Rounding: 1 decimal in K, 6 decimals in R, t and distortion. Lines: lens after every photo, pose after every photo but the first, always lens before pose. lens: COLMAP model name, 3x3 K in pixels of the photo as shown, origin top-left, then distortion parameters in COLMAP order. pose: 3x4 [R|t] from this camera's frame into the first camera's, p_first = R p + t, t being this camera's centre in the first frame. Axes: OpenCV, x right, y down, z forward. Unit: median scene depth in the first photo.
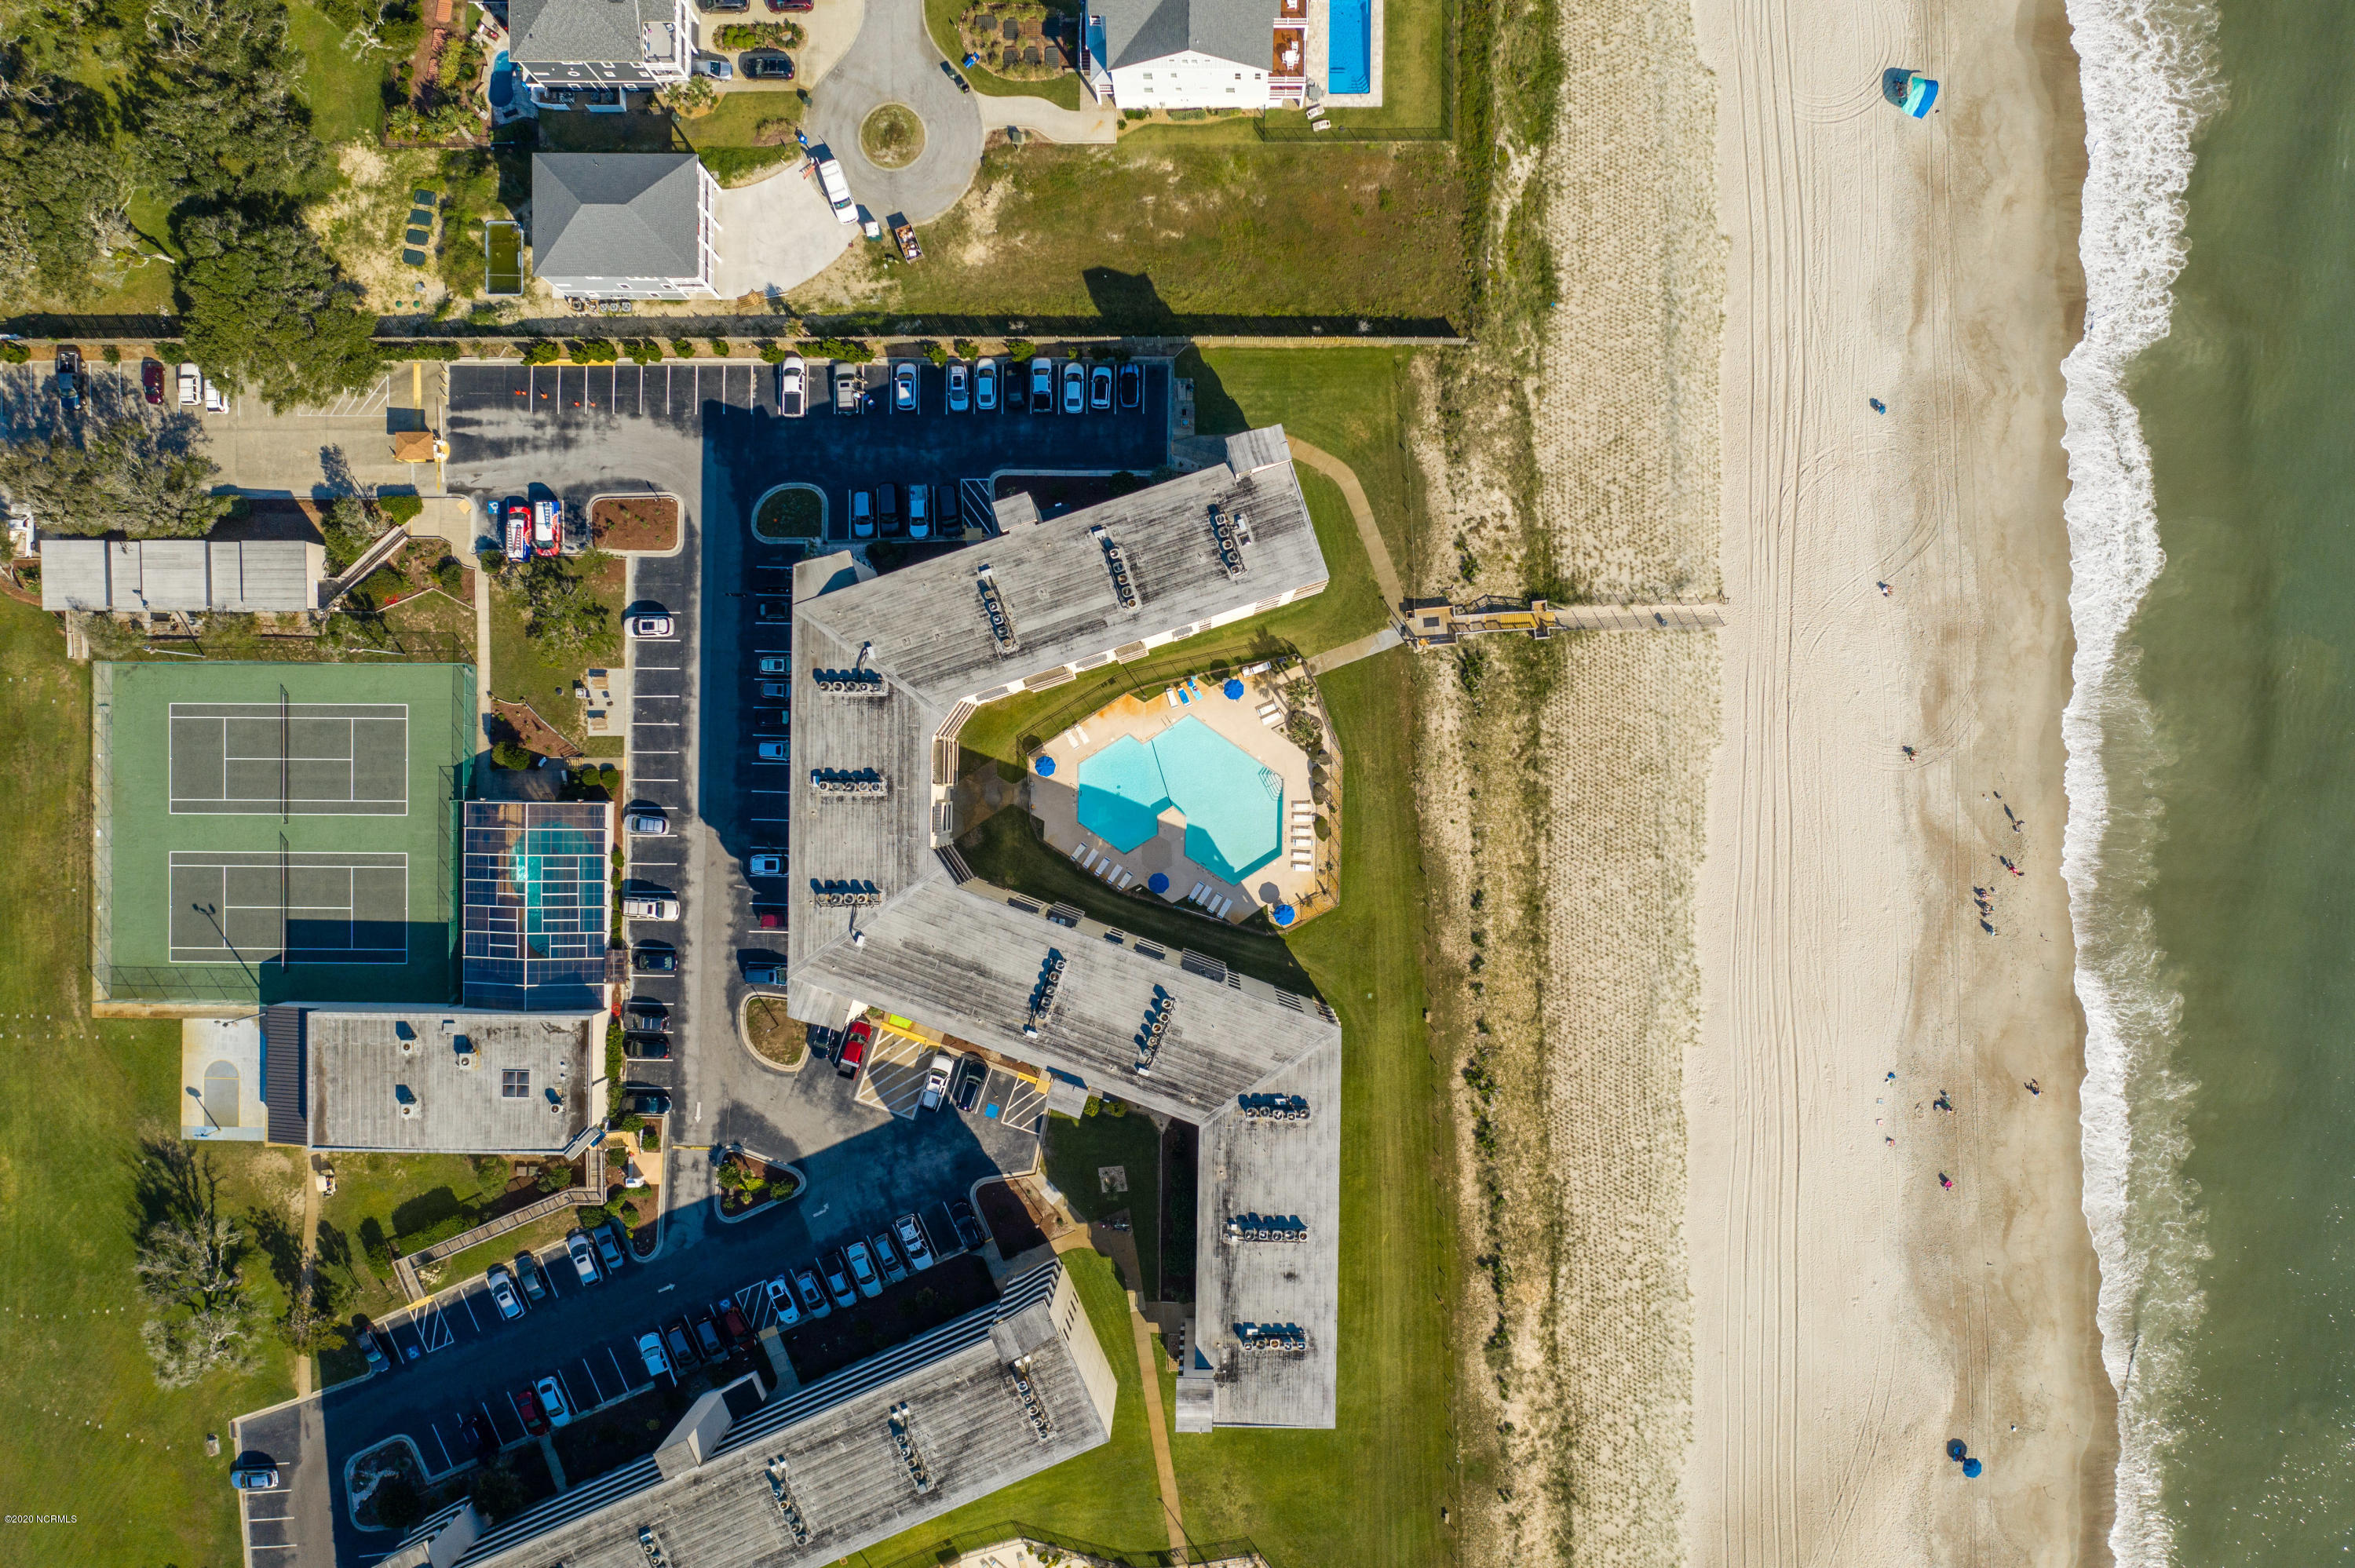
lens RADIAL K [[1861.9, 0, 1177.5], [0, 1861.9, 784.0], [0, 0, 1]] dist [-0.010296, 0.012106]
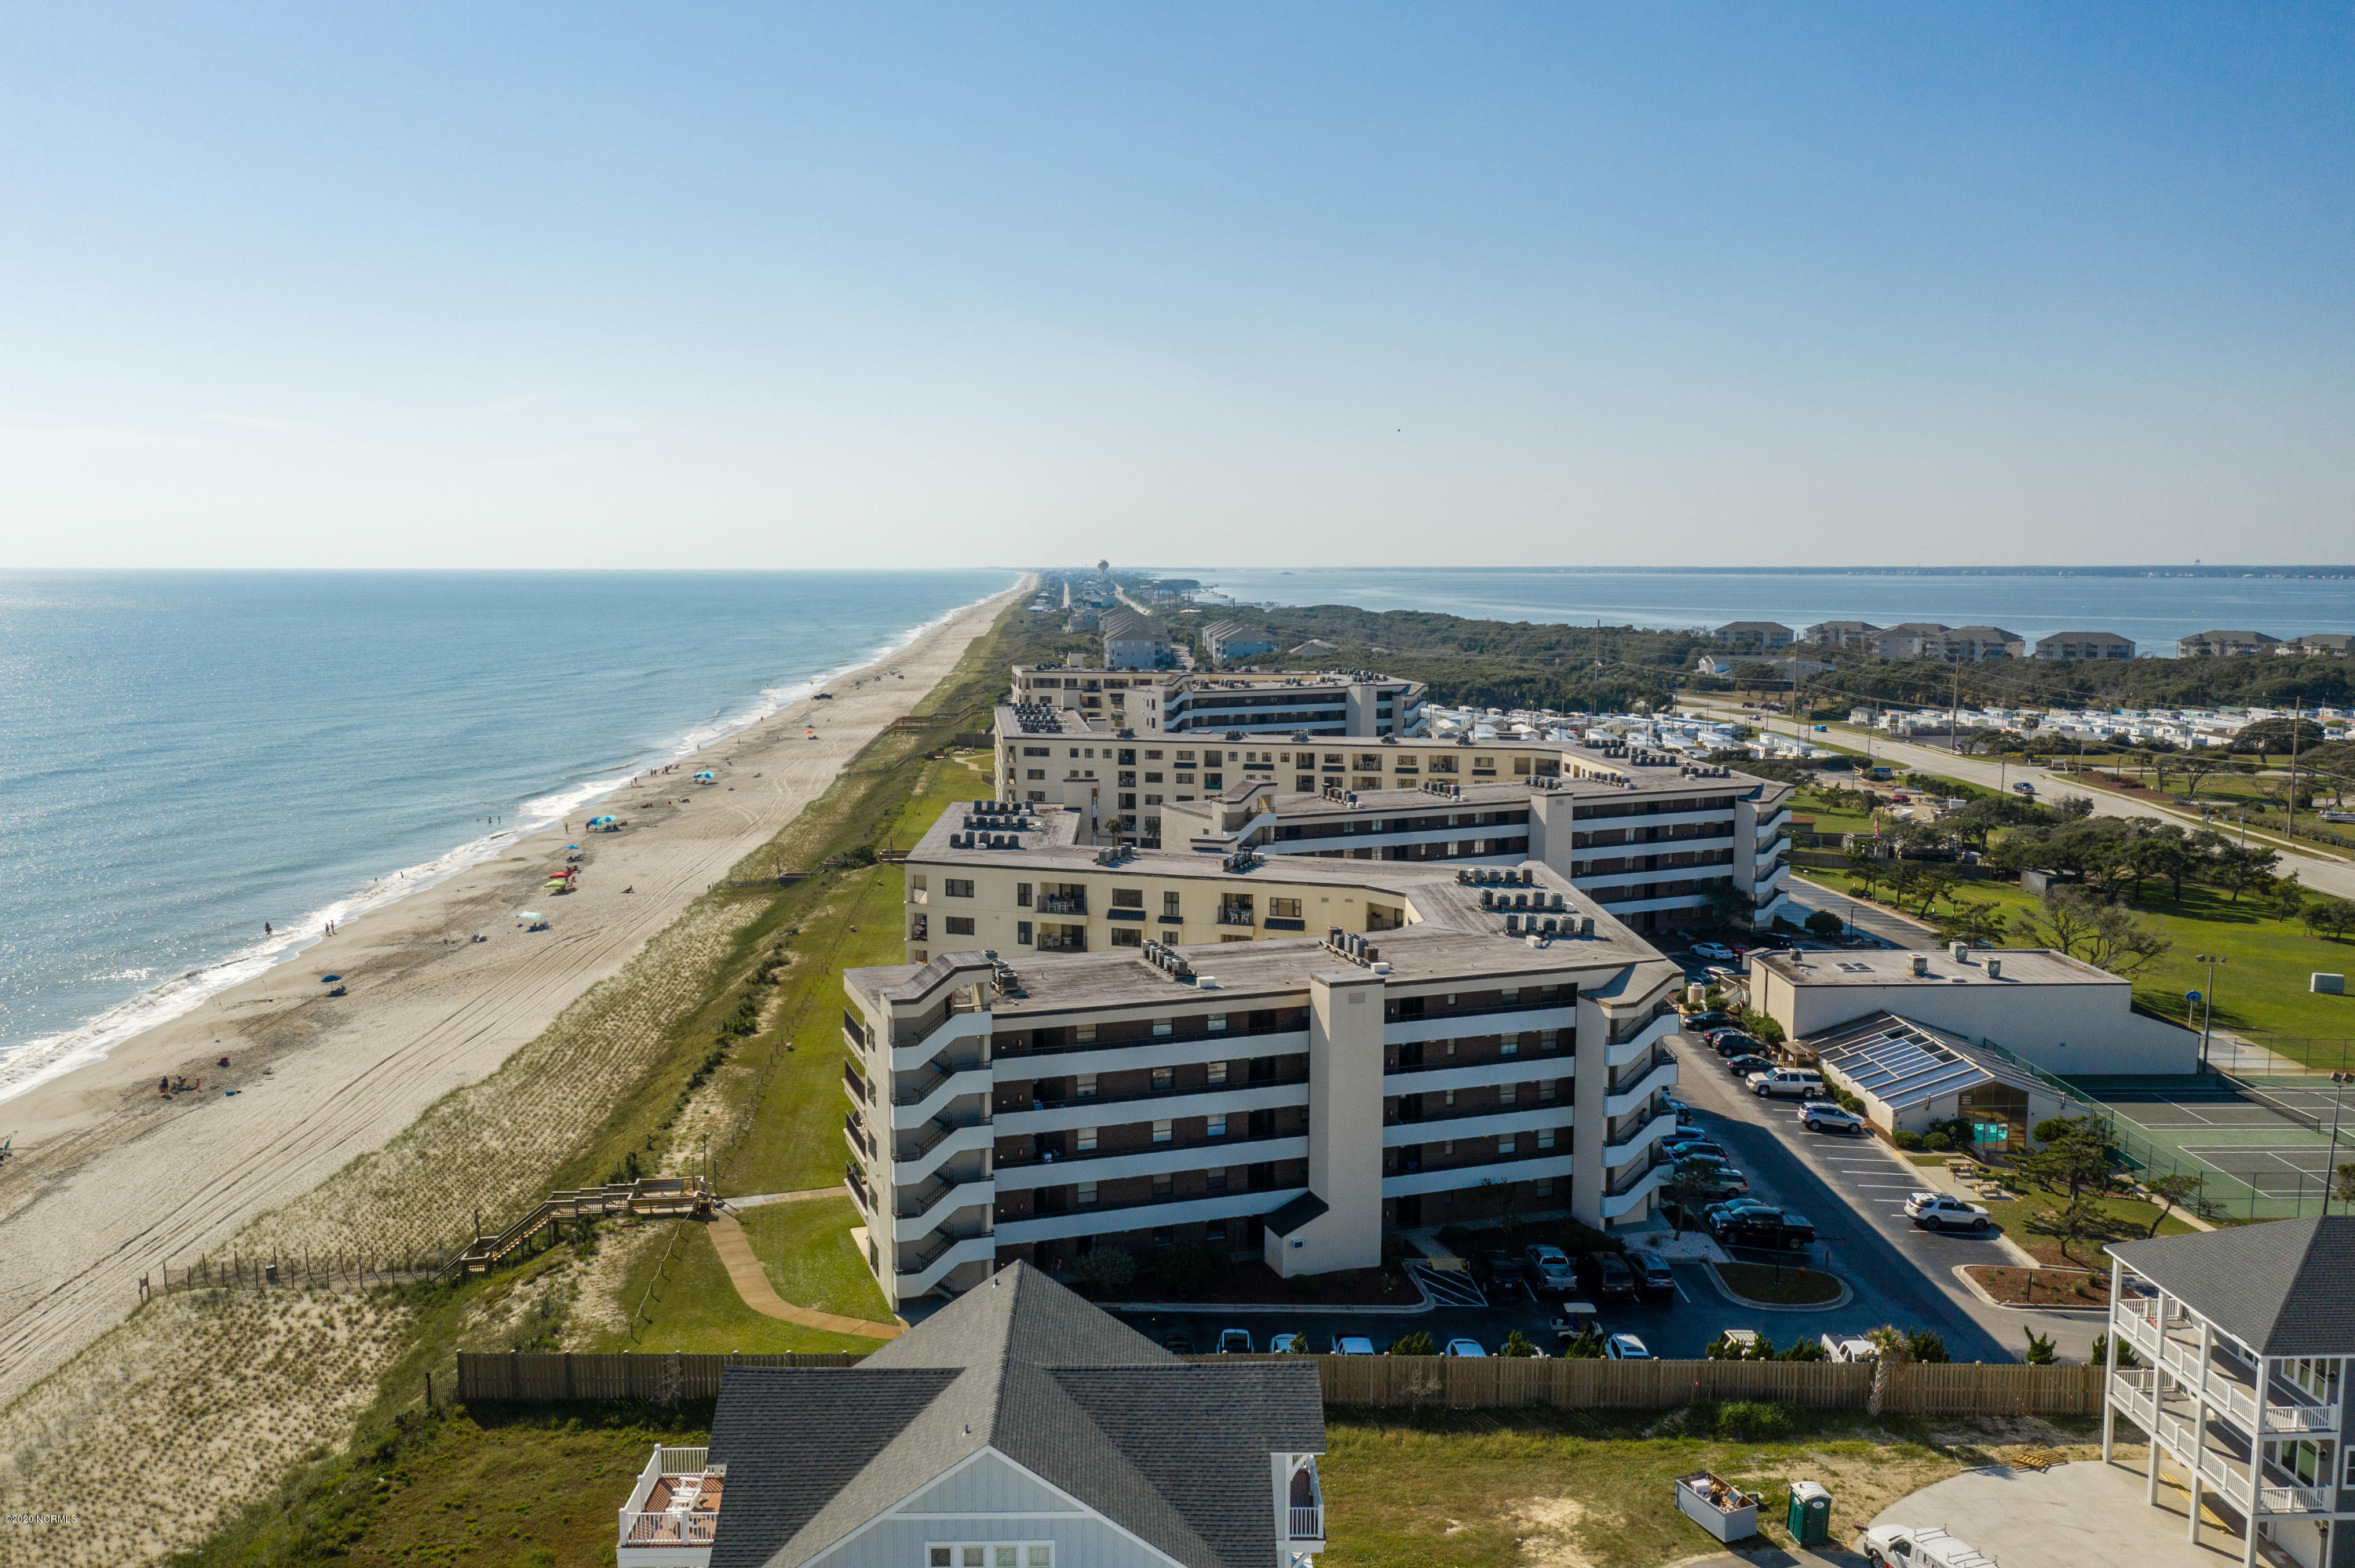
lens RADIAL K [[1884.5, 0, 1180.2], [0, 1884.5, 788.7], [0, 0, 1]] dist [-0.009333, 0.007180]
pose [[-0.999548, 0.016107, -0.025376, -0.016933], [-0.027232, -0.127977, 0.991403, -0.673941], [0.012721, 0.991646, 0.128358, 0.774644]]
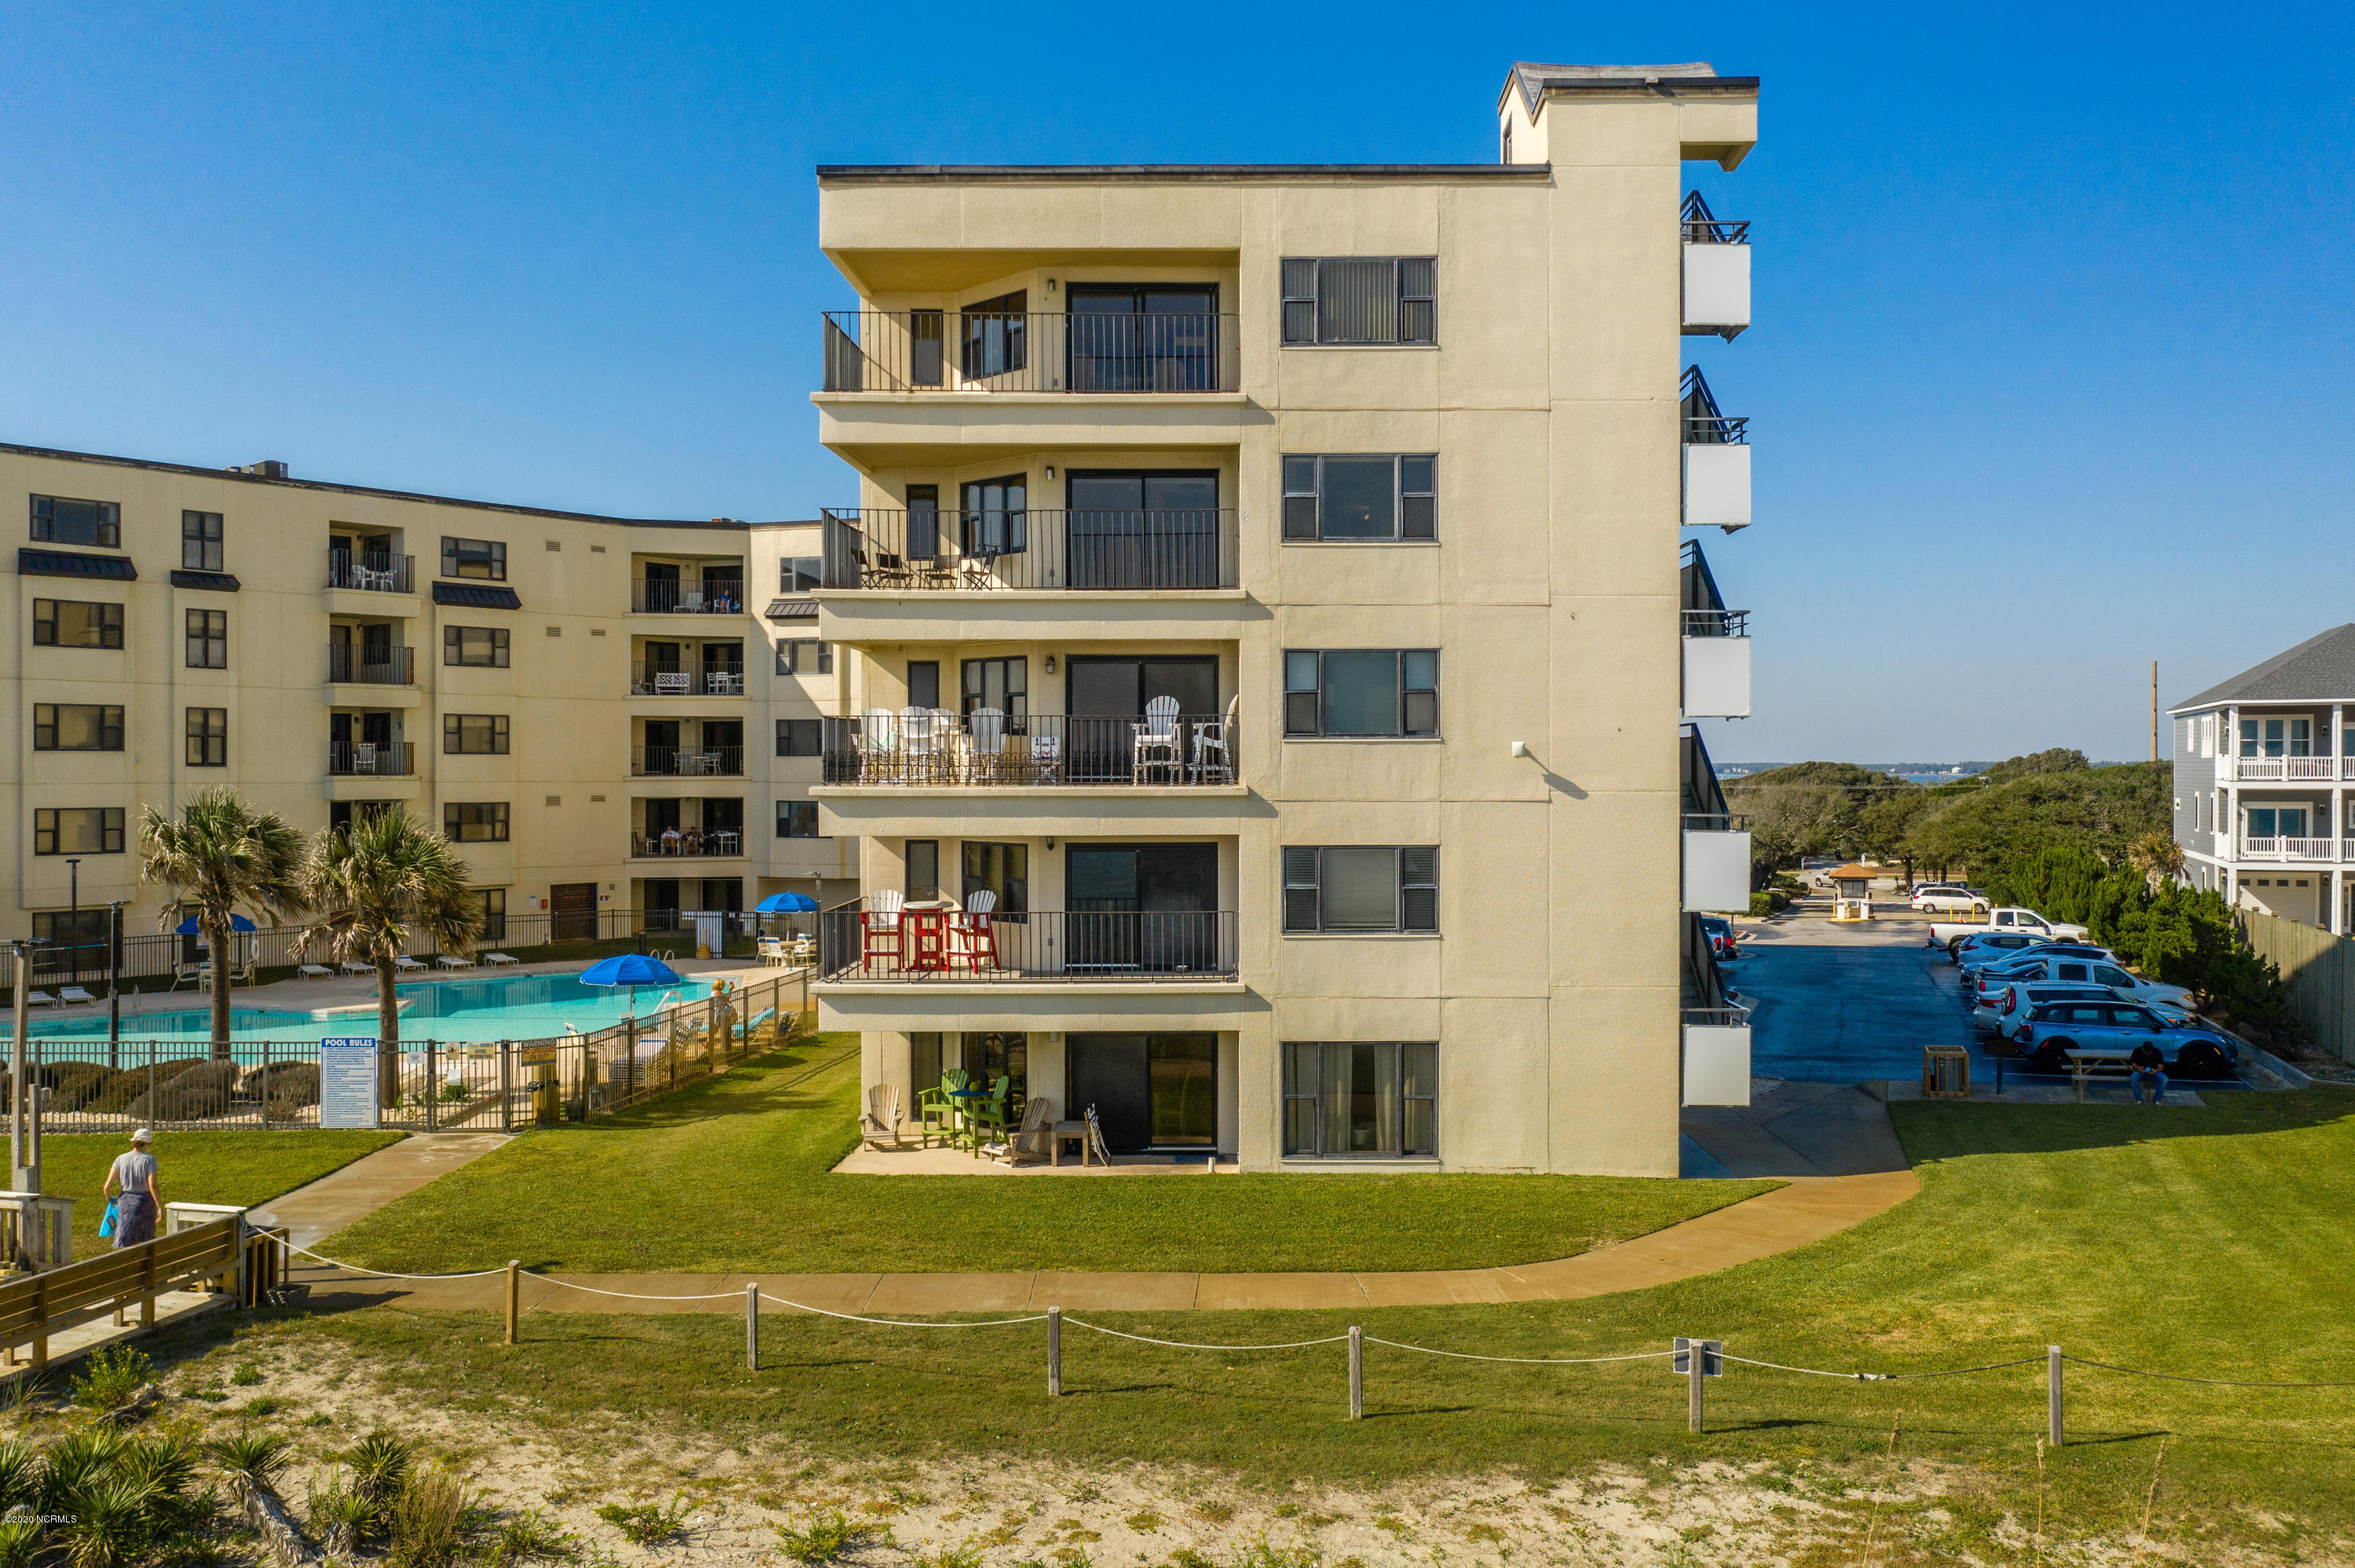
lens RADIAL K [[1899.2, 0, 1247.0], [0, 1899.2, 777.8], [0, 0, 1]] dist [-0.009470, -0.000133]
pose [[-0.311054, 0.017701, -0.950228, 0.211638], [-0.950364, -0.013545, 0.310846, -0.182409], [-0.007368, 0.999752, 0.021035, 0.950286]]
